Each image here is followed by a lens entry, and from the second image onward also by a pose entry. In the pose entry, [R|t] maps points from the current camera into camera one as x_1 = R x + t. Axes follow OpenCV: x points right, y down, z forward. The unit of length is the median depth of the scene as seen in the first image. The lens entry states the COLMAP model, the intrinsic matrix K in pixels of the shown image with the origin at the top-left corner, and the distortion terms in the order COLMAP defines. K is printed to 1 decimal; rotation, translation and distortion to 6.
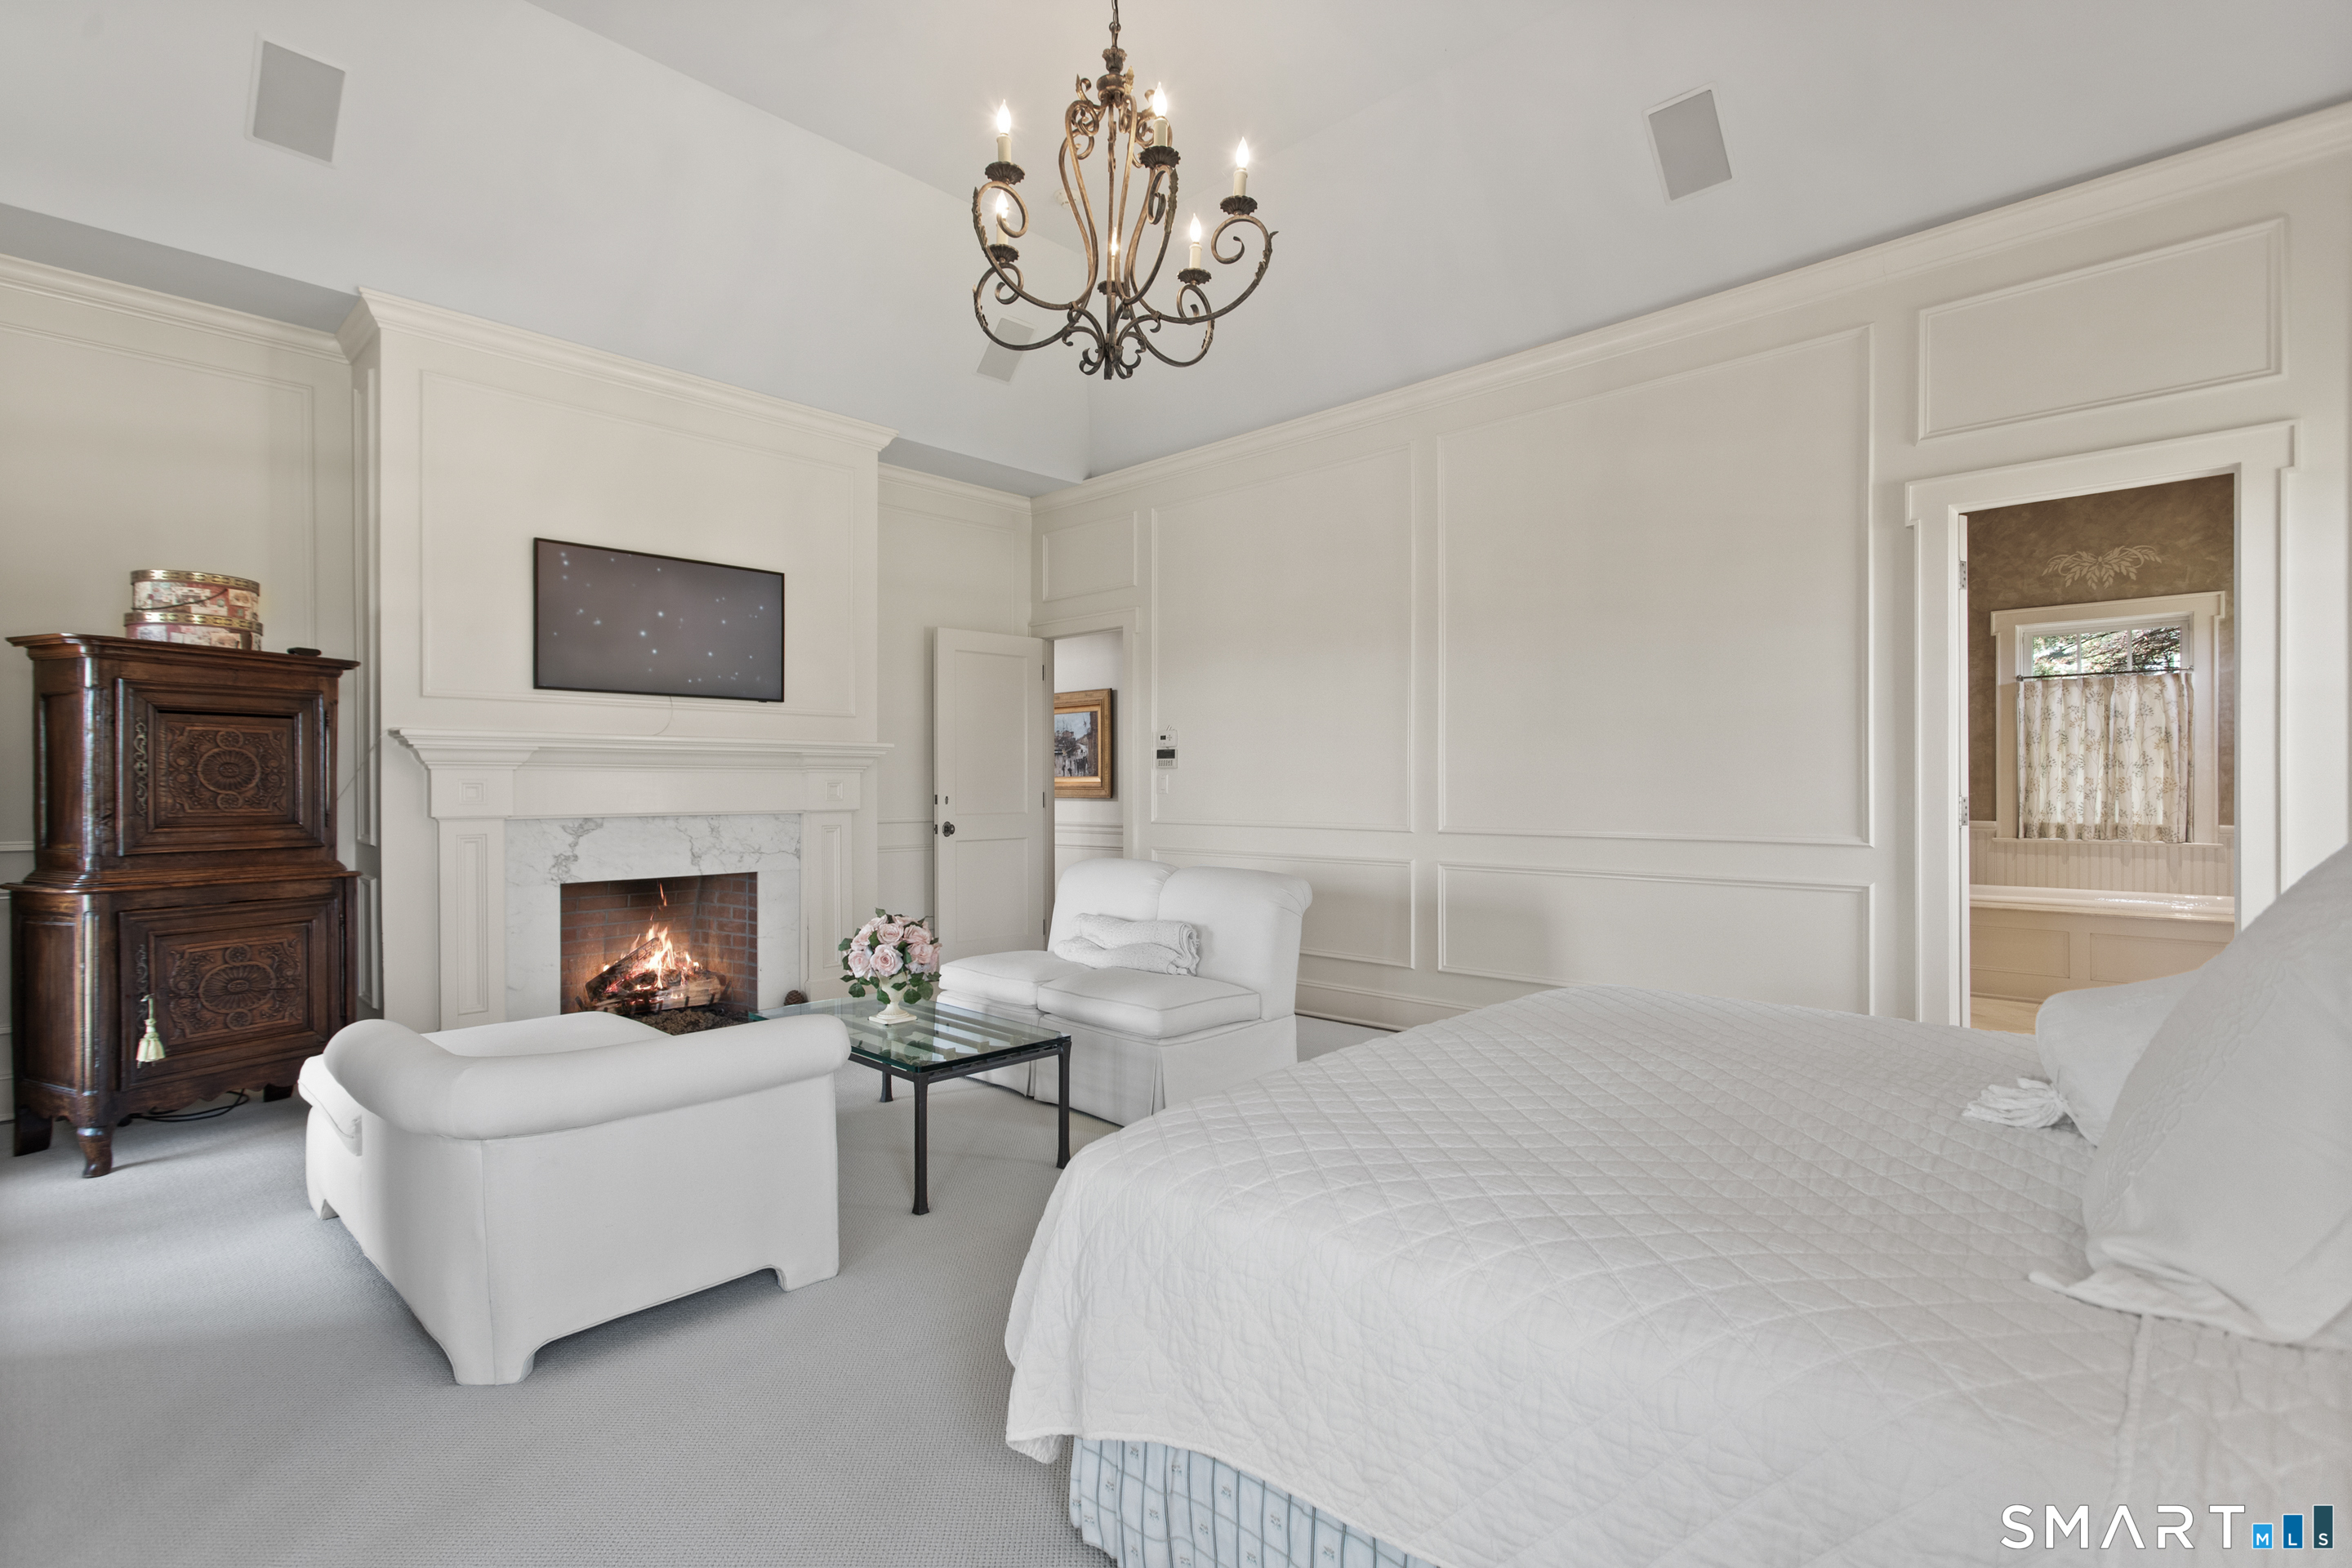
lens RADIAL K [[1108.6, 0, 1176.4], [0, 1108.6, 786.6], [0, 0, 1]] dist [0.008135, 0.001257]
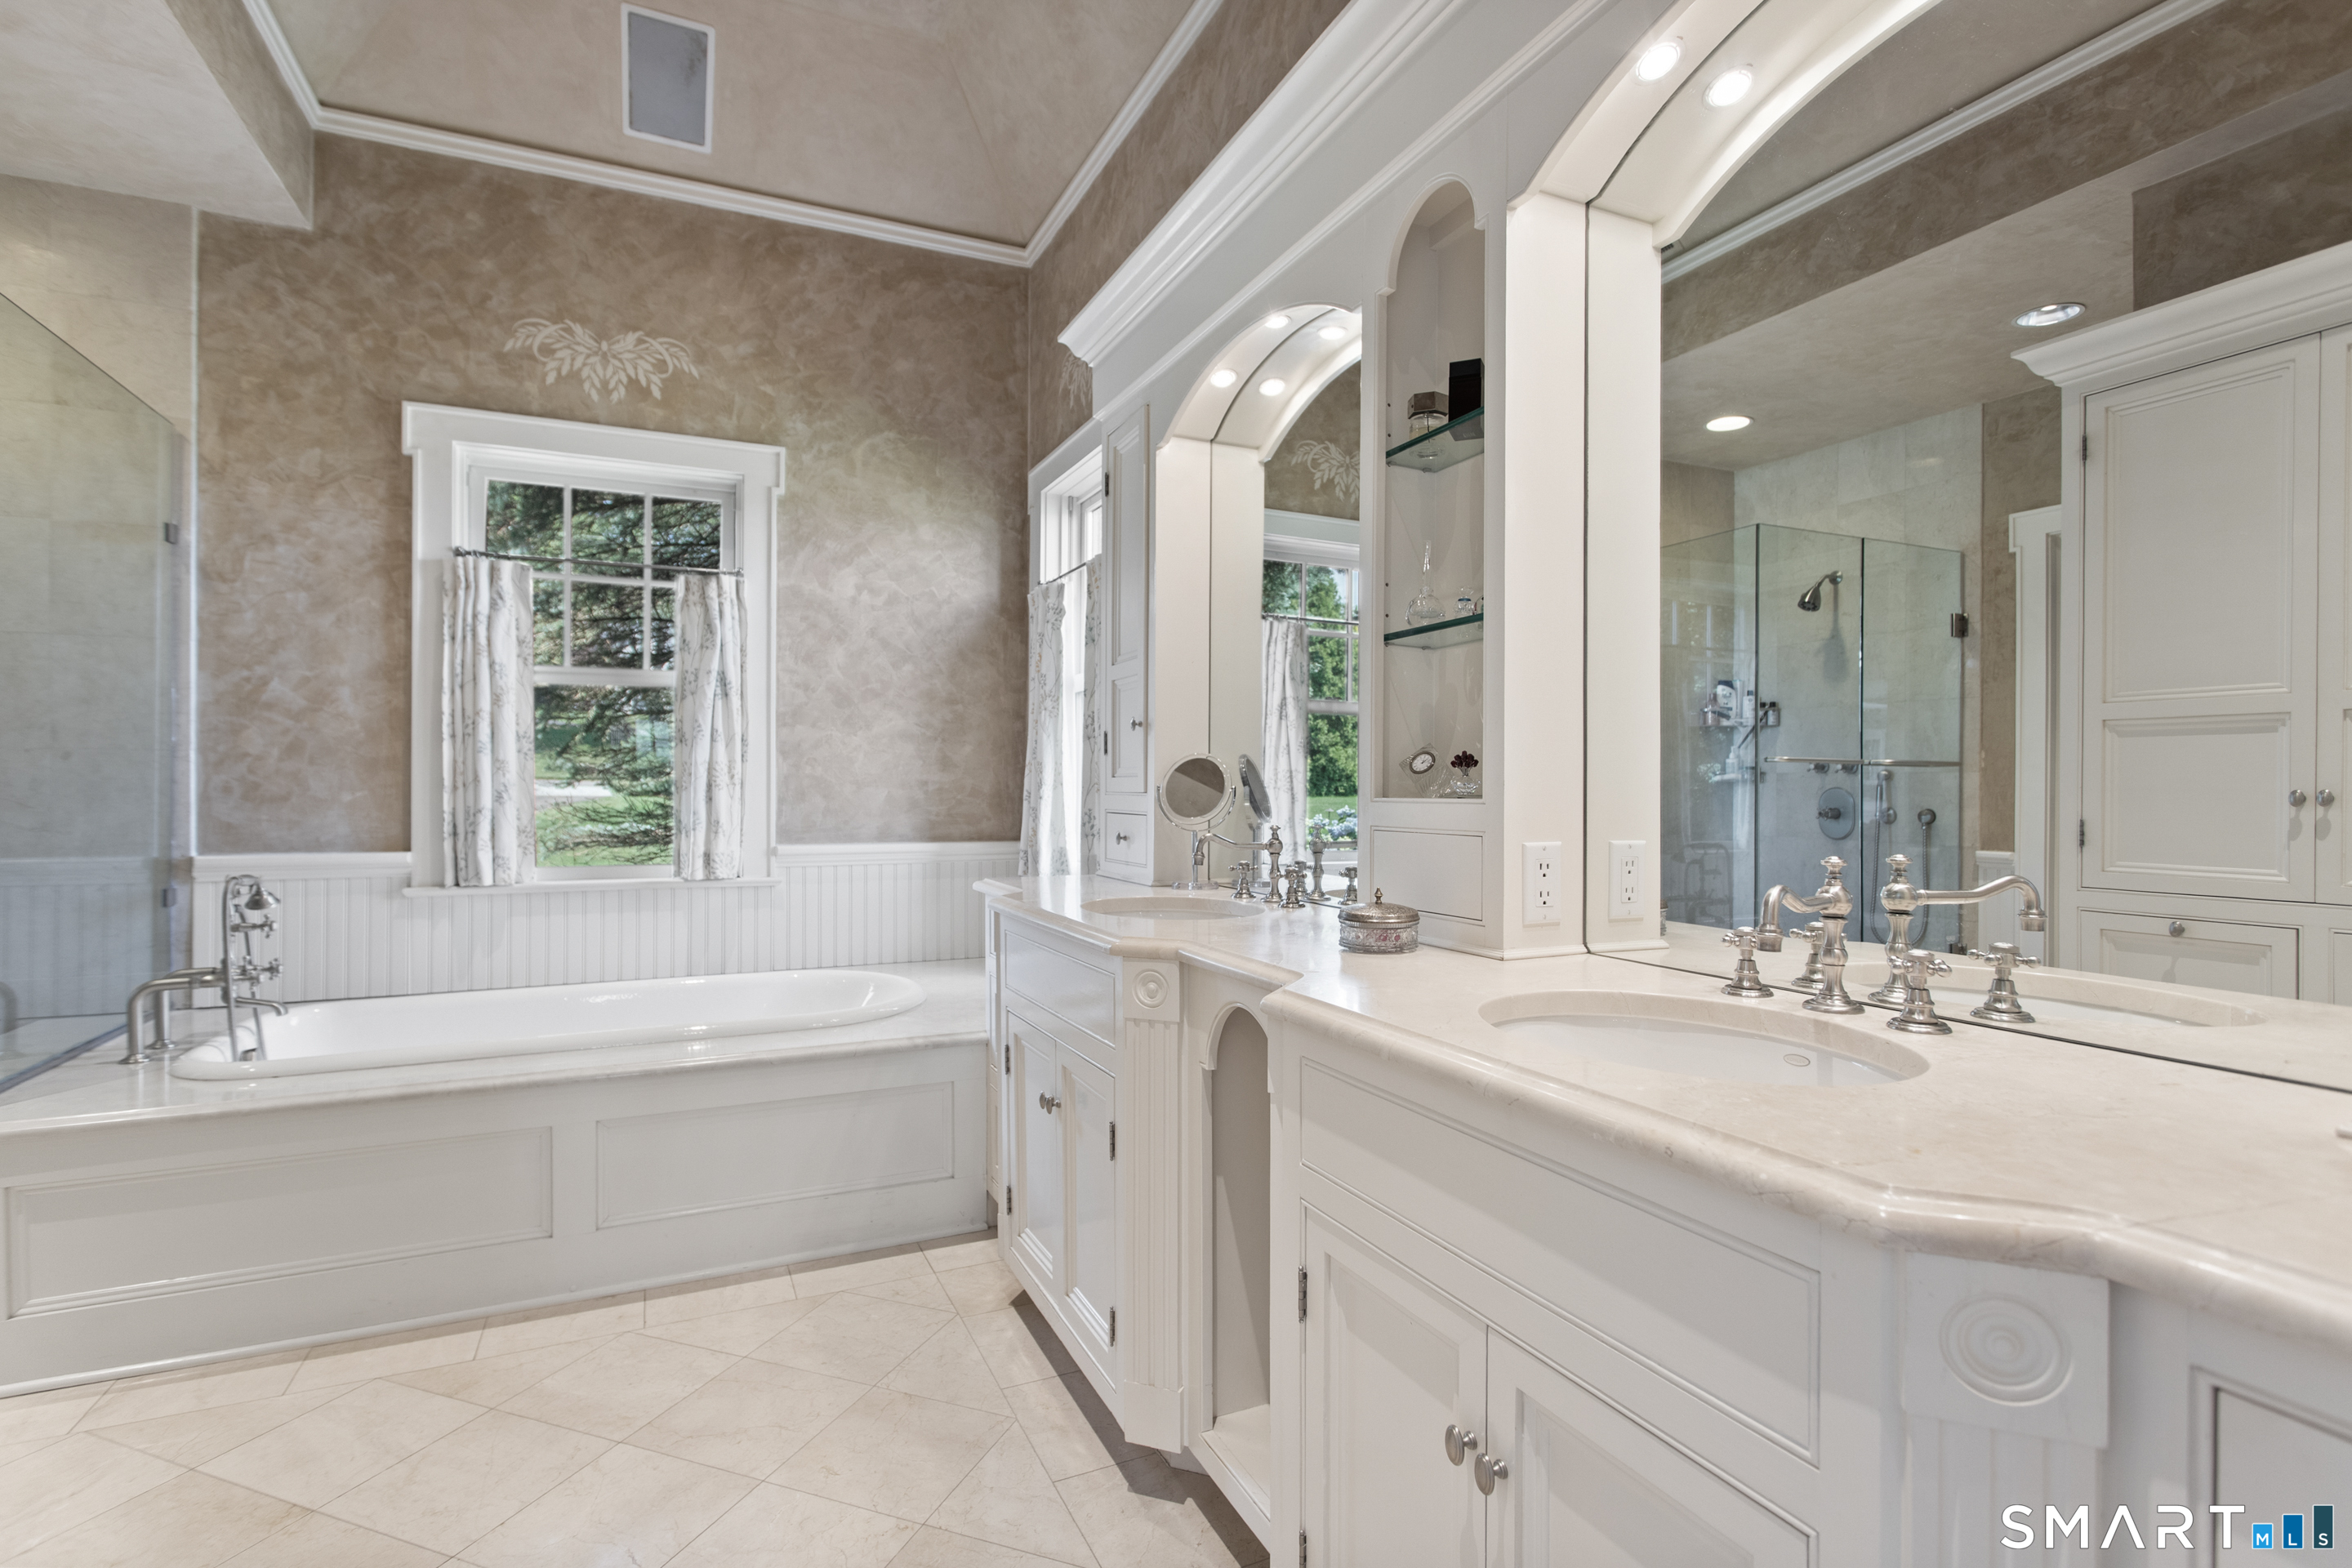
lens RADIAL K [[1108.6, 0, 1171.4], [0, 1108.6, 785.4], [0, 0, 1]] dist [0.008135, 0.001257]
pose [[0.366865, 0.006253, 0.930253, 0.436512], [-0.007925, 0.999962, -0.003596, 0.003542], [-0.930241, -0.006053, 0.366900, 0.554268]]
